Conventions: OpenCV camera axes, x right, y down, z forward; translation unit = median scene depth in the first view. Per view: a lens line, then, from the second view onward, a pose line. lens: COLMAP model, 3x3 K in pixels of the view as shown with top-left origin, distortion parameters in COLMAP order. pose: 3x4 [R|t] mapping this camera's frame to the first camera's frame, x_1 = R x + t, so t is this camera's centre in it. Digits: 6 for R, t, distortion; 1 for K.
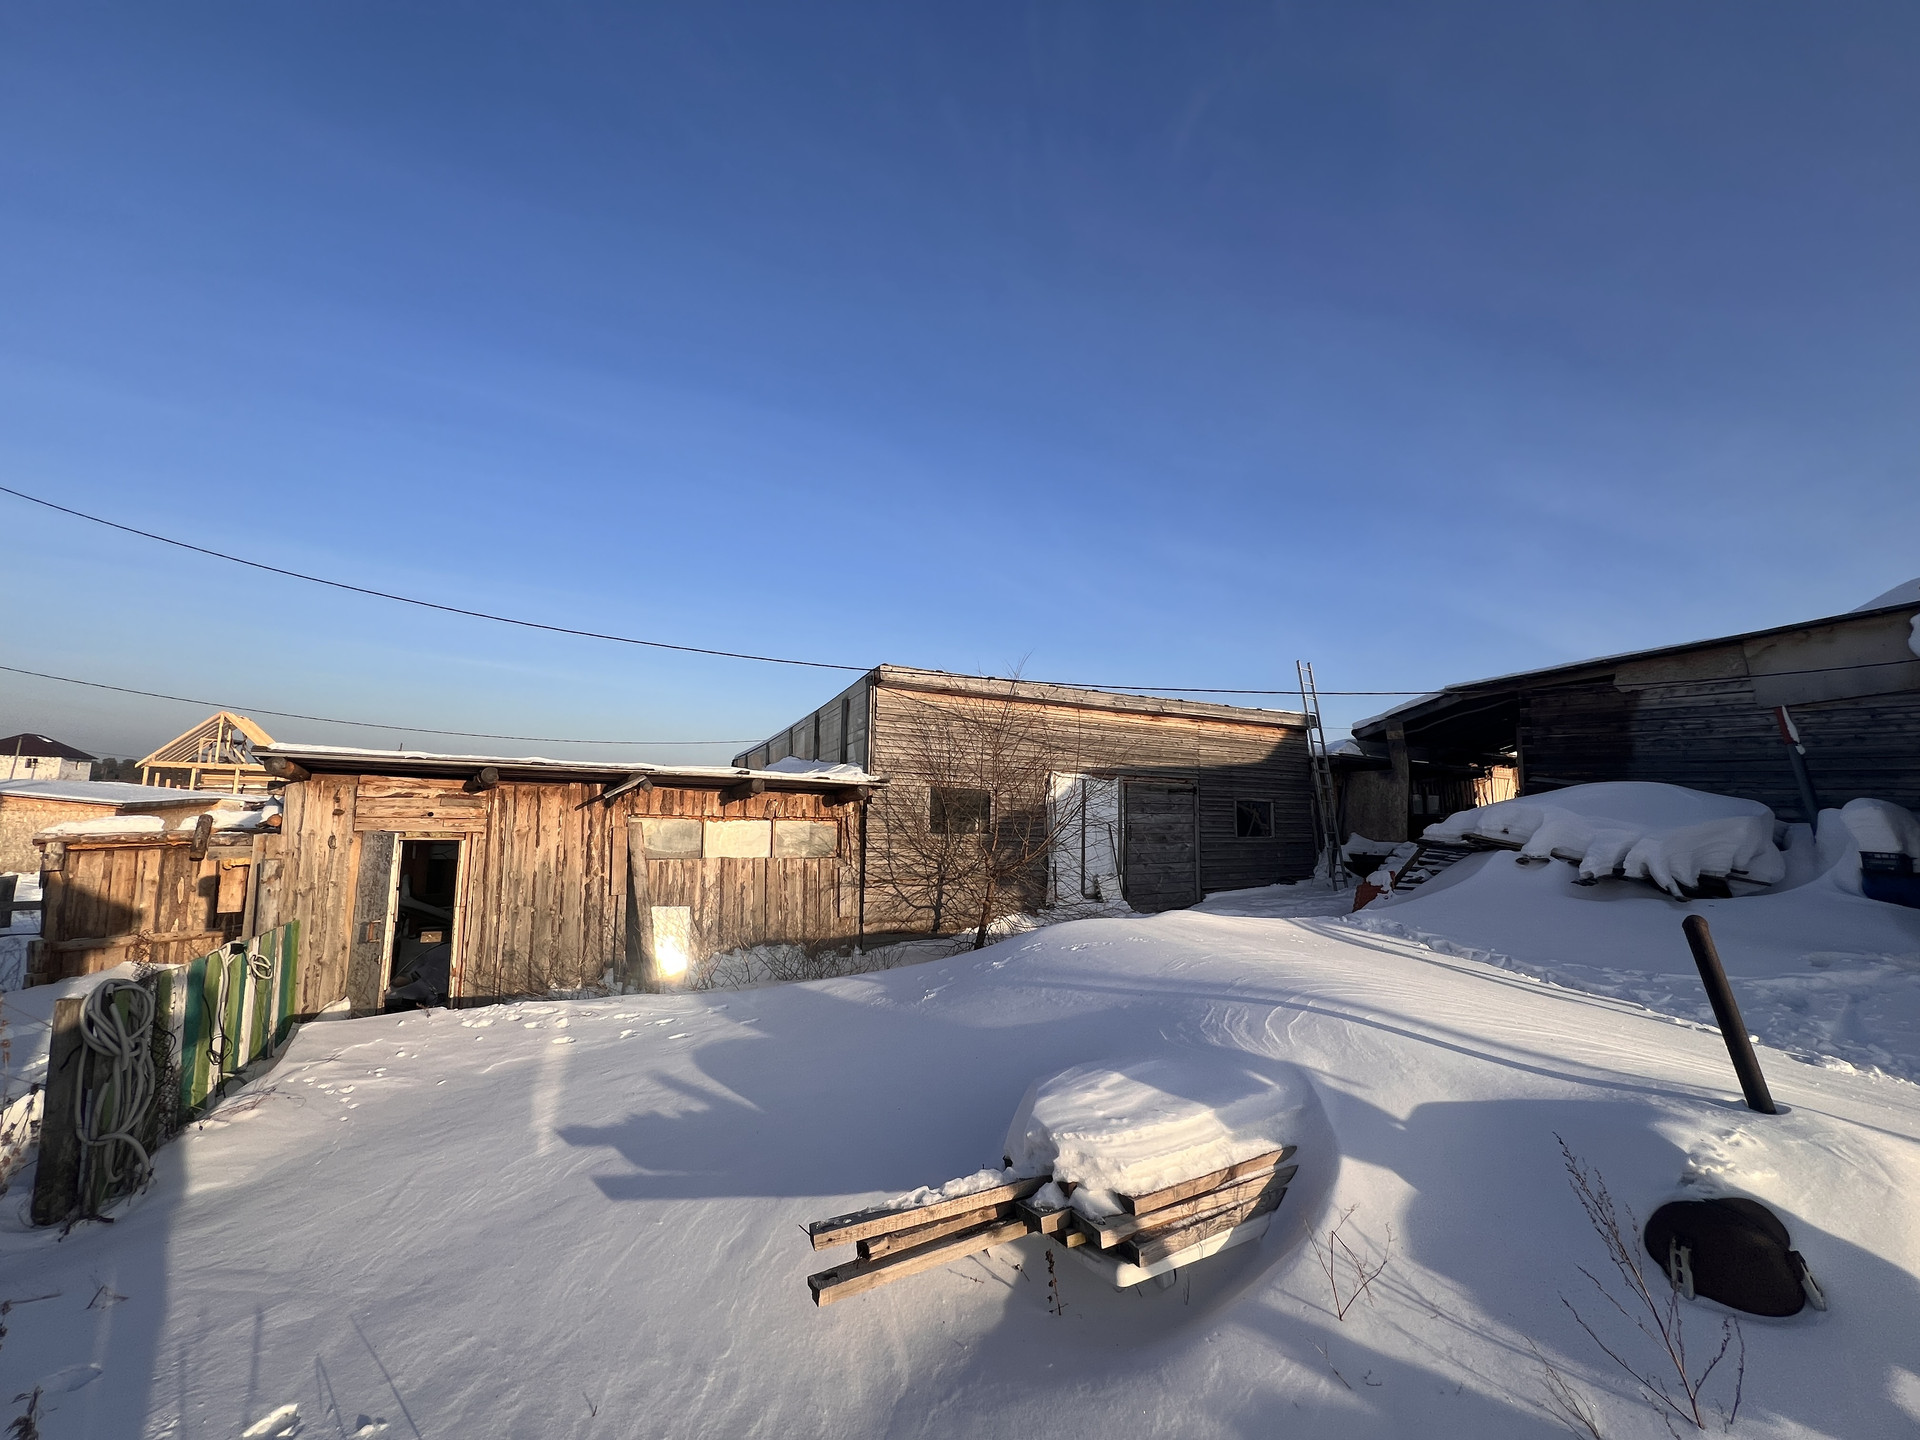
lens RADIAL K [[766.5, 0, 959.2], [0, 766.5, 728.0], [0, 0, 1]] dist [-0.002431, 0.000997]
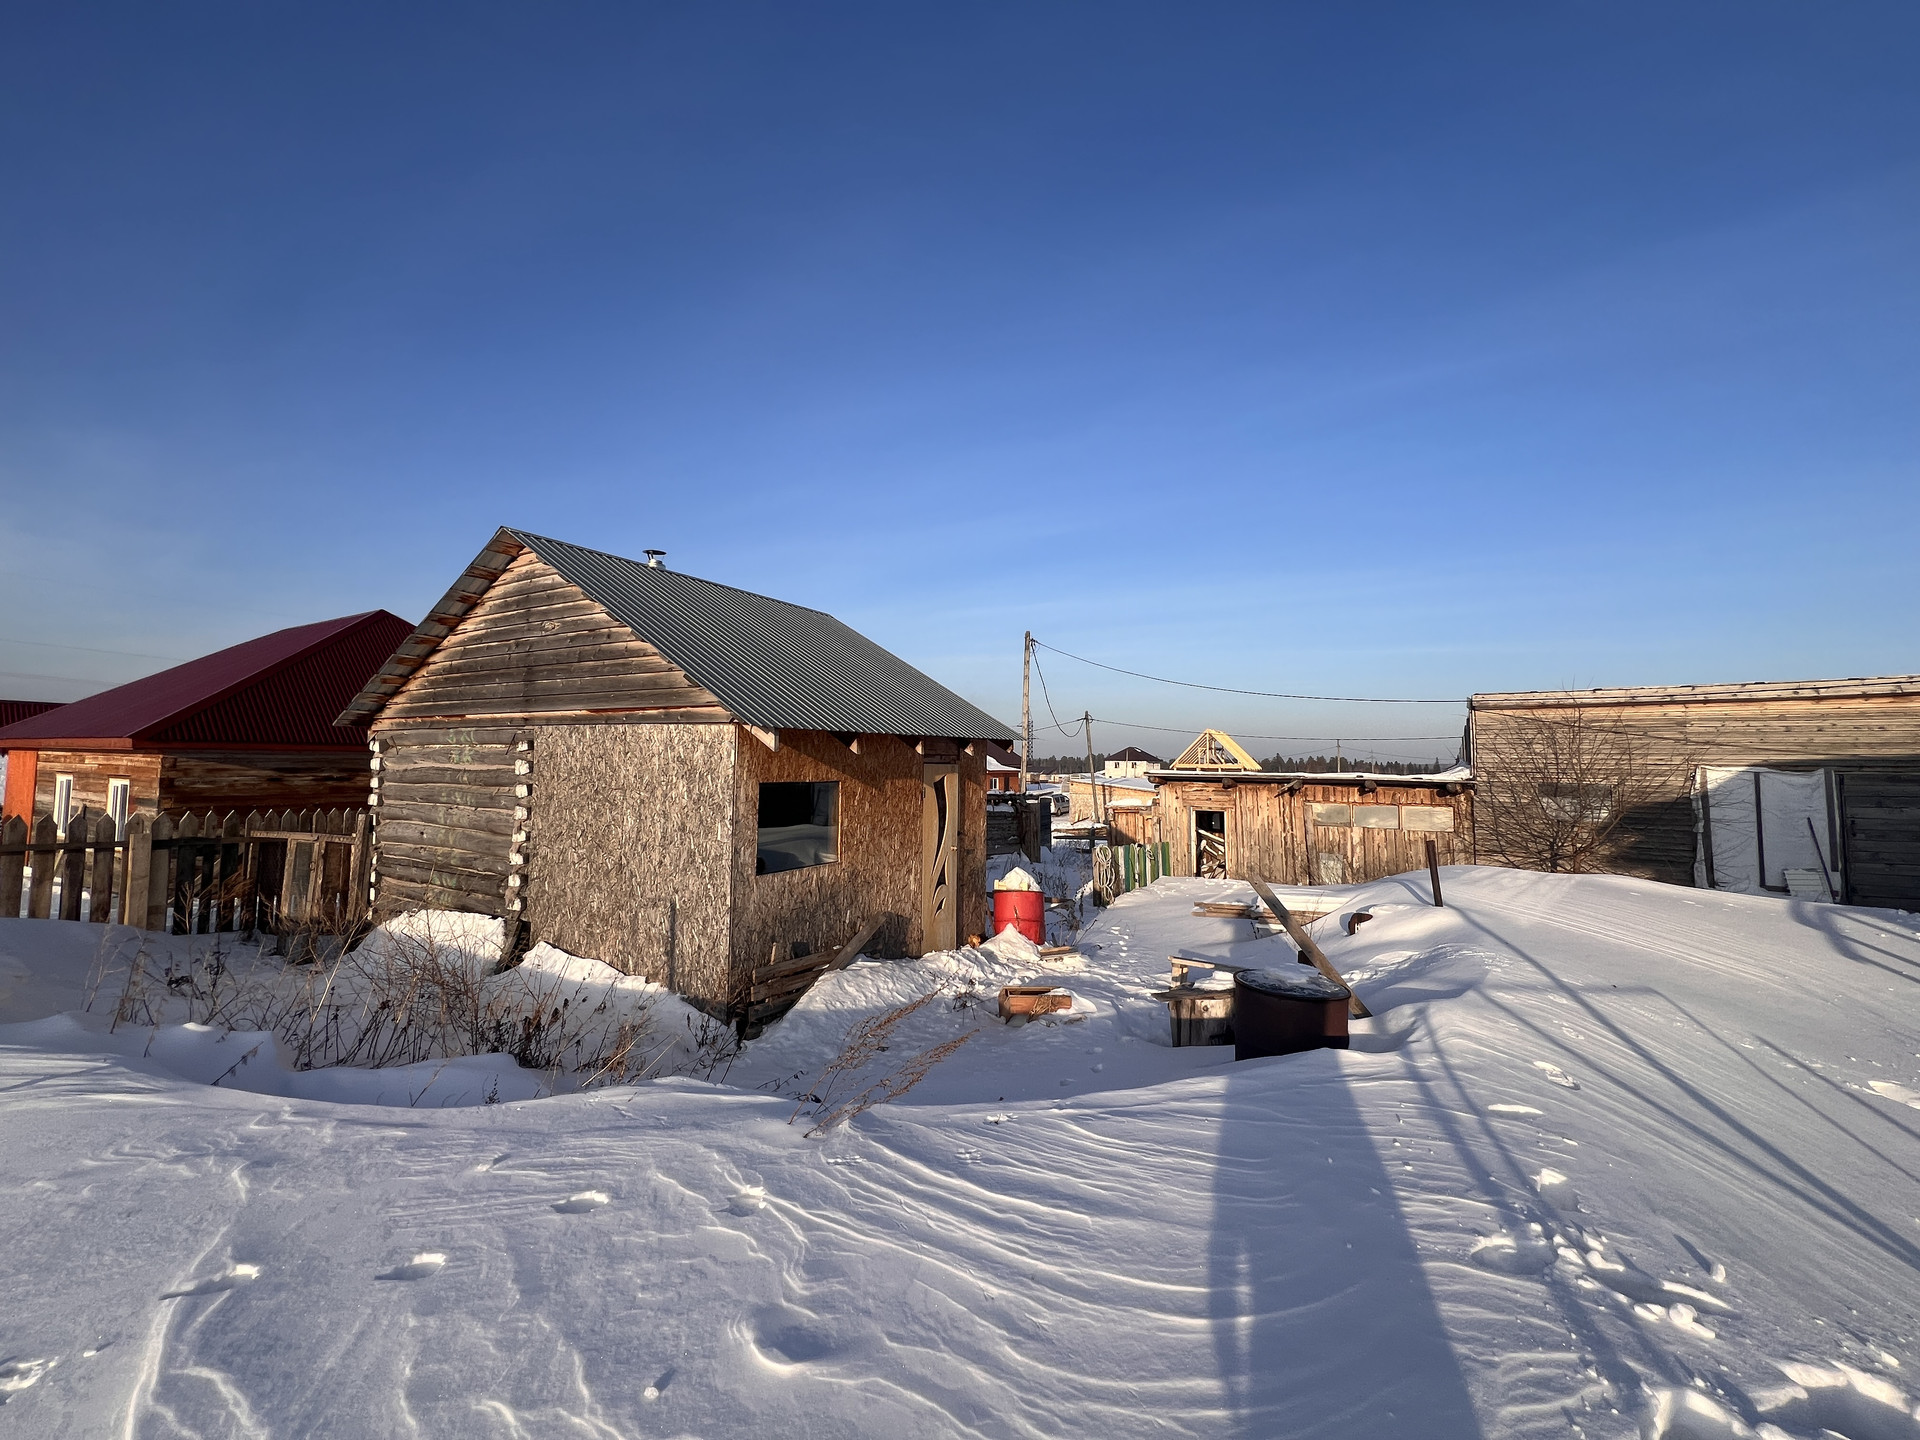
lens RADIAL K [[766.5, 0, 958.3], [0, 766.5, 720.3], [0, 0, 1]] dist [-0.002431, 0.000997]
pose [[0.442699, -0.080567, -0.893043, 0.722243], [0.087055, 0.995112, -0.046620, -0.054047], [0.892434, -0.057105, 0.447549, -0.457722]]
